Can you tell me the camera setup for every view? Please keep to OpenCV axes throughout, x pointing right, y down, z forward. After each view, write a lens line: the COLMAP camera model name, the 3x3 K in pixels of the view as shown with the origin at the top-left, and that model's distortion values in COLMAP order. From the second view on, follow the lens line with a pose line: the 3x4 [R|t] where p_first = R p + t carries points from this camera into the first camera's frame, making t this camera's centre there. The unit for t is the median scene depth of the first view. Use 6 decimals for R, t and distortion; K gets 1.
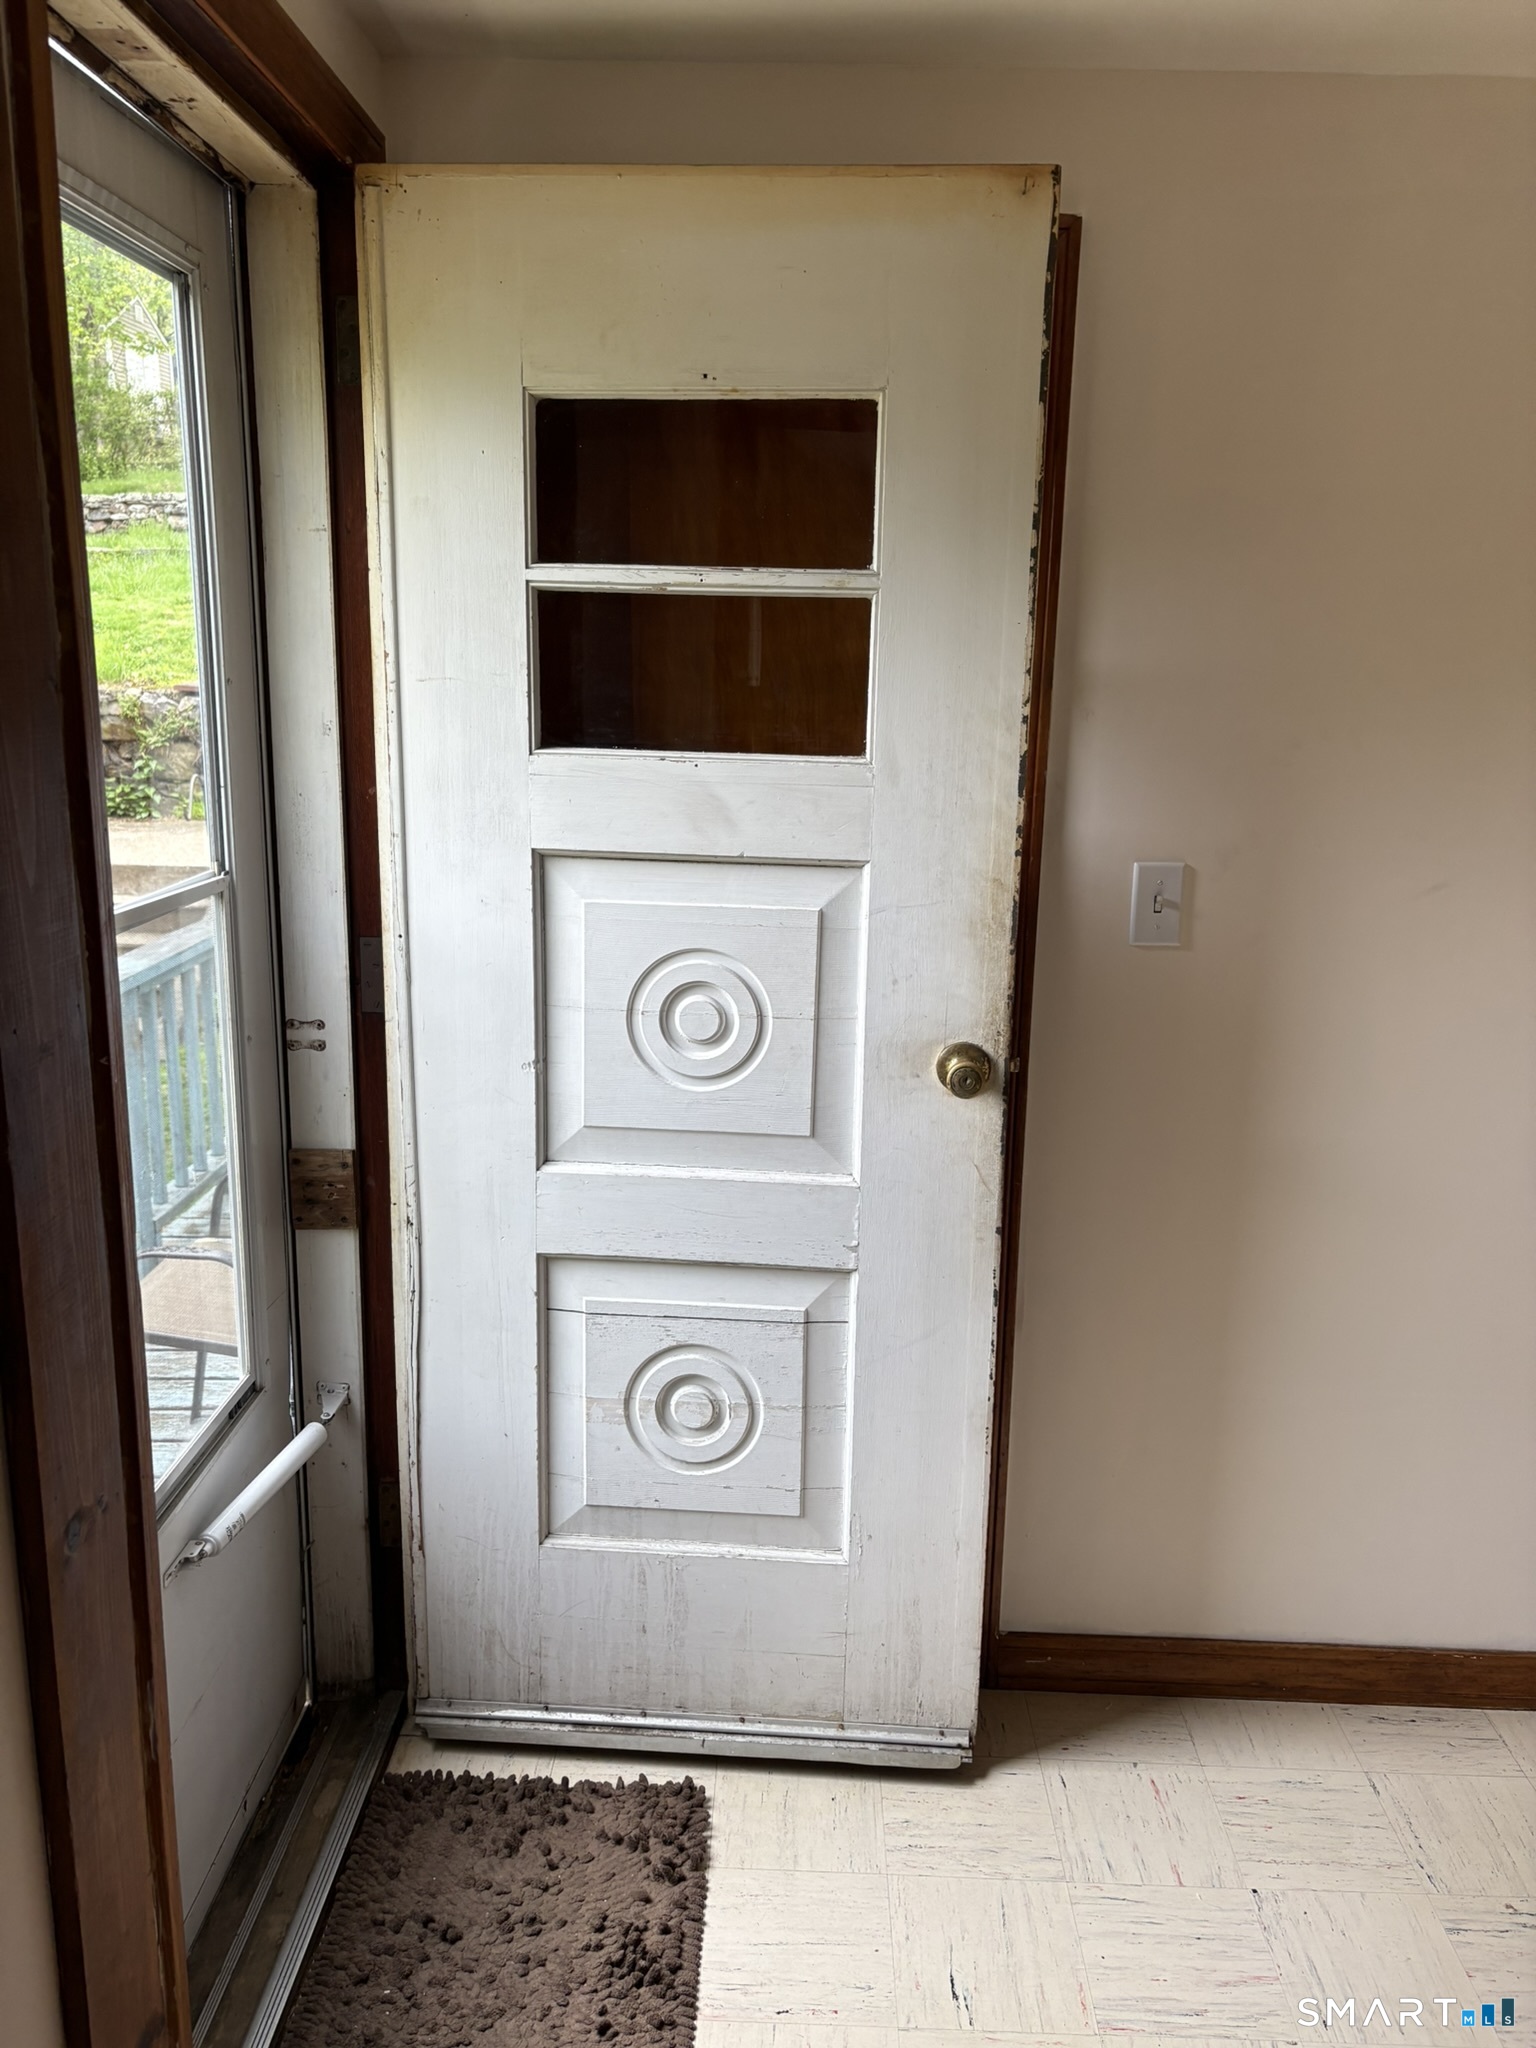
lens RADIAL K [[1531.6, 0, 755.6], [0, 1531.6, 1055.9], [0, 0, 1]] dist [0.057364, -0.077163]
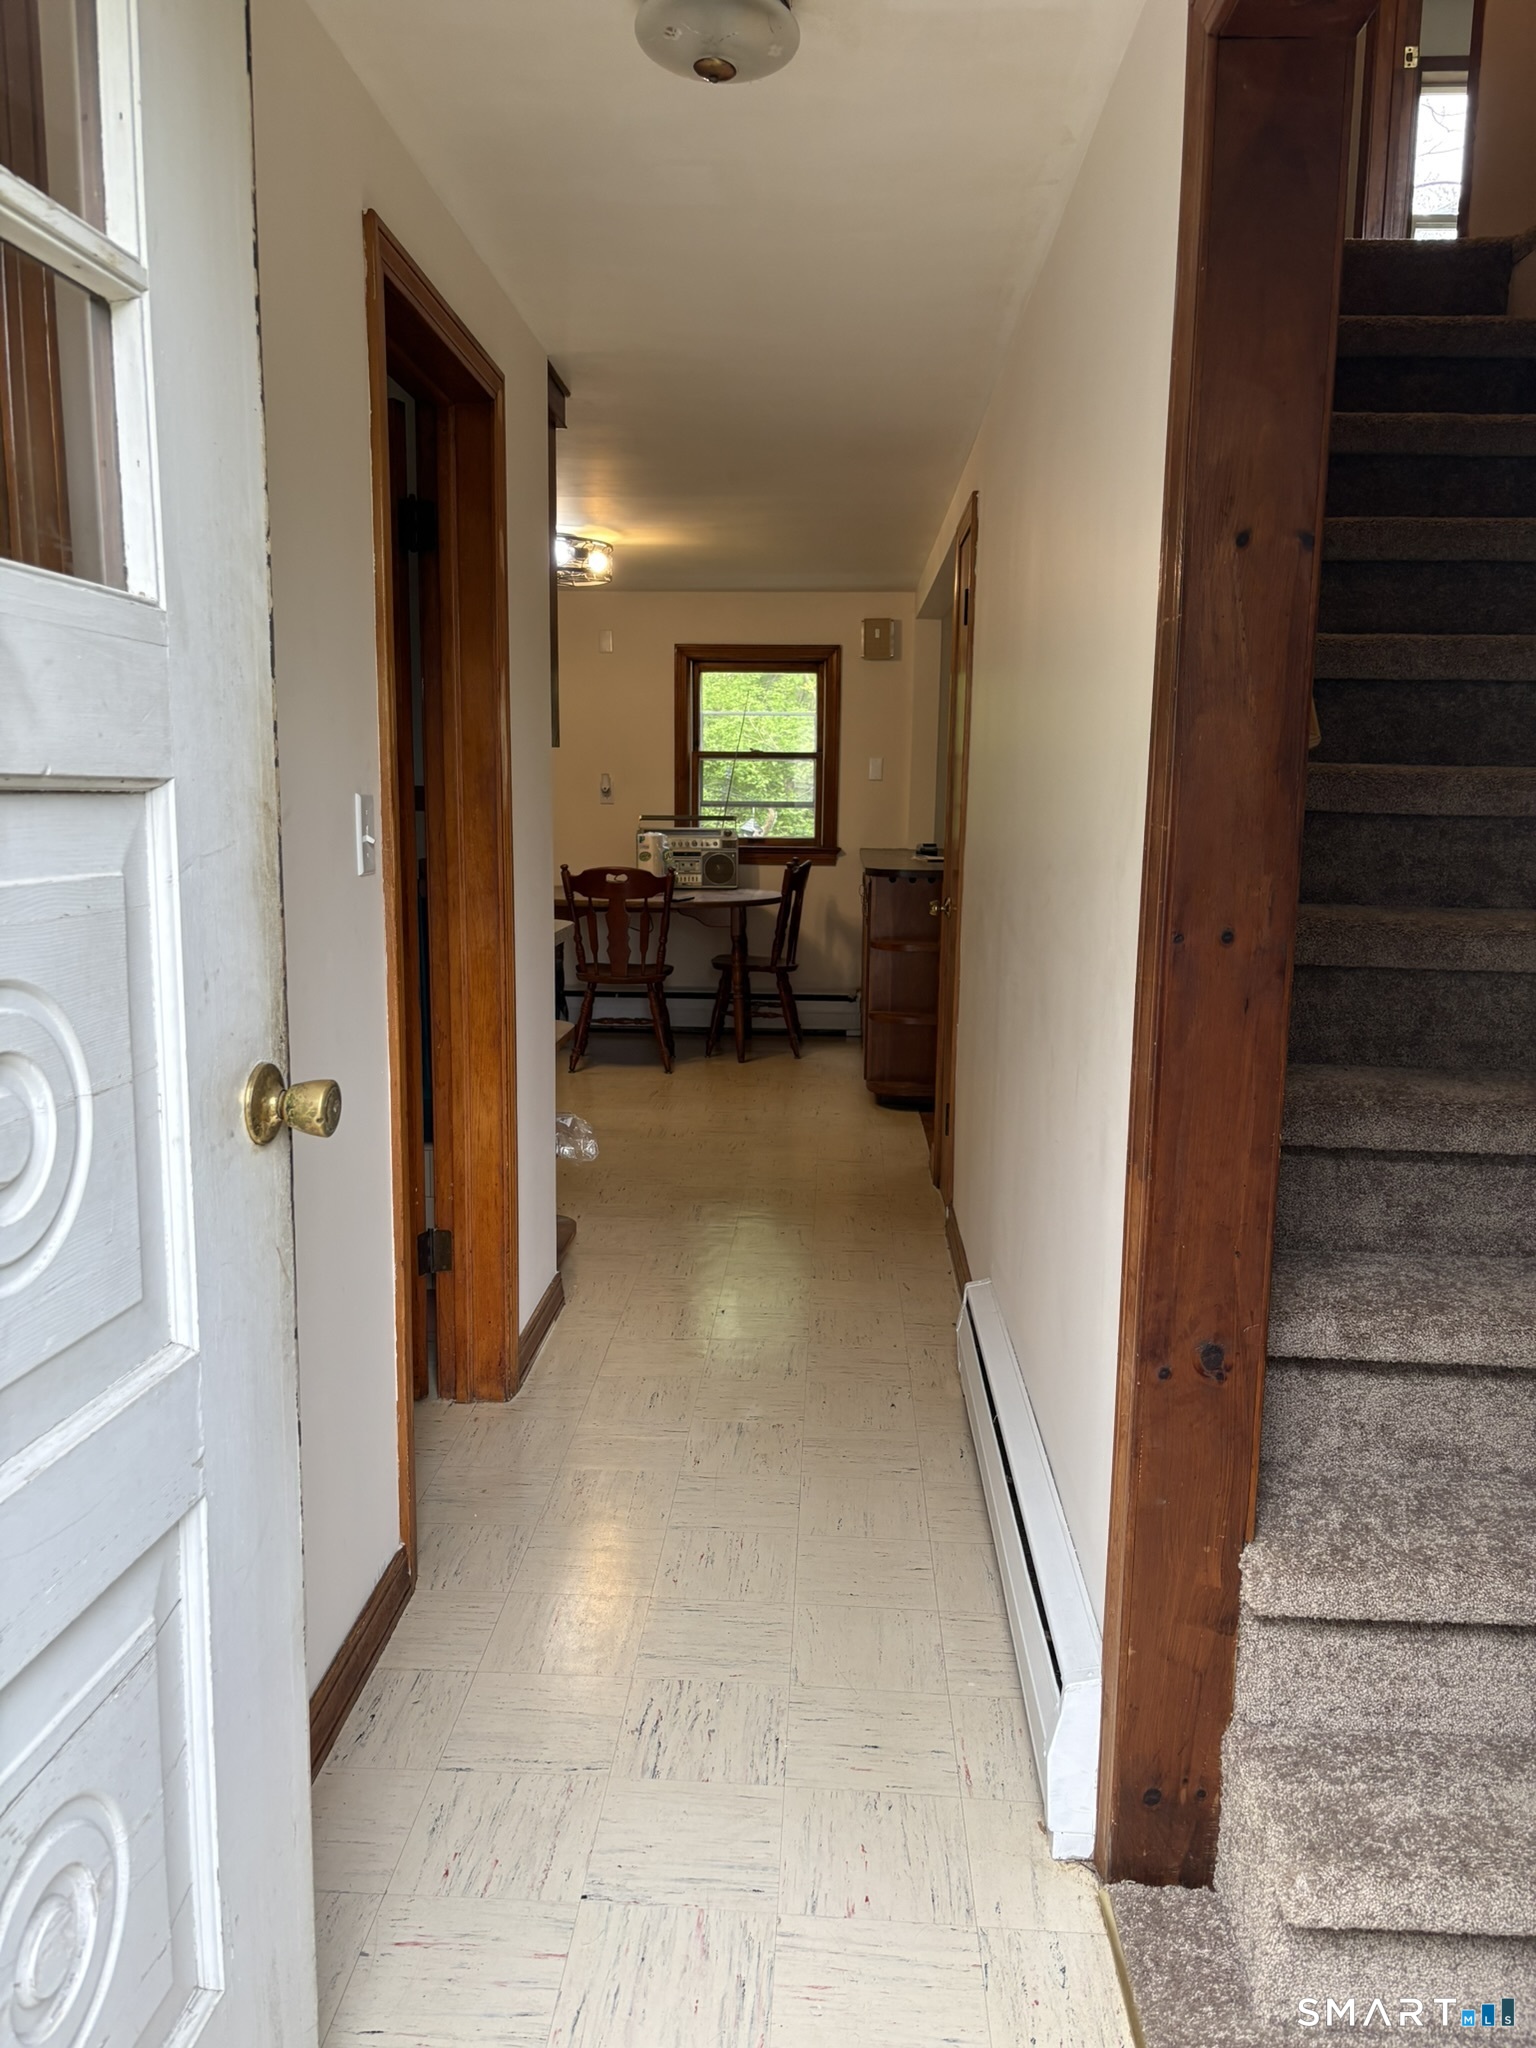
lens RADIAL K [[1531.6, 0, 755.6], [0, 1531.6, 1055.9], [0, 0, 1]] dist [0.057364, -0.077163]
pose [[0.017973, -0.188082, 0.981989, -0.496537], [0.224172, 0.957901, 0.179365, -0.081191], [-0.974384, 0.216911, 0.059379, 0.762659]]
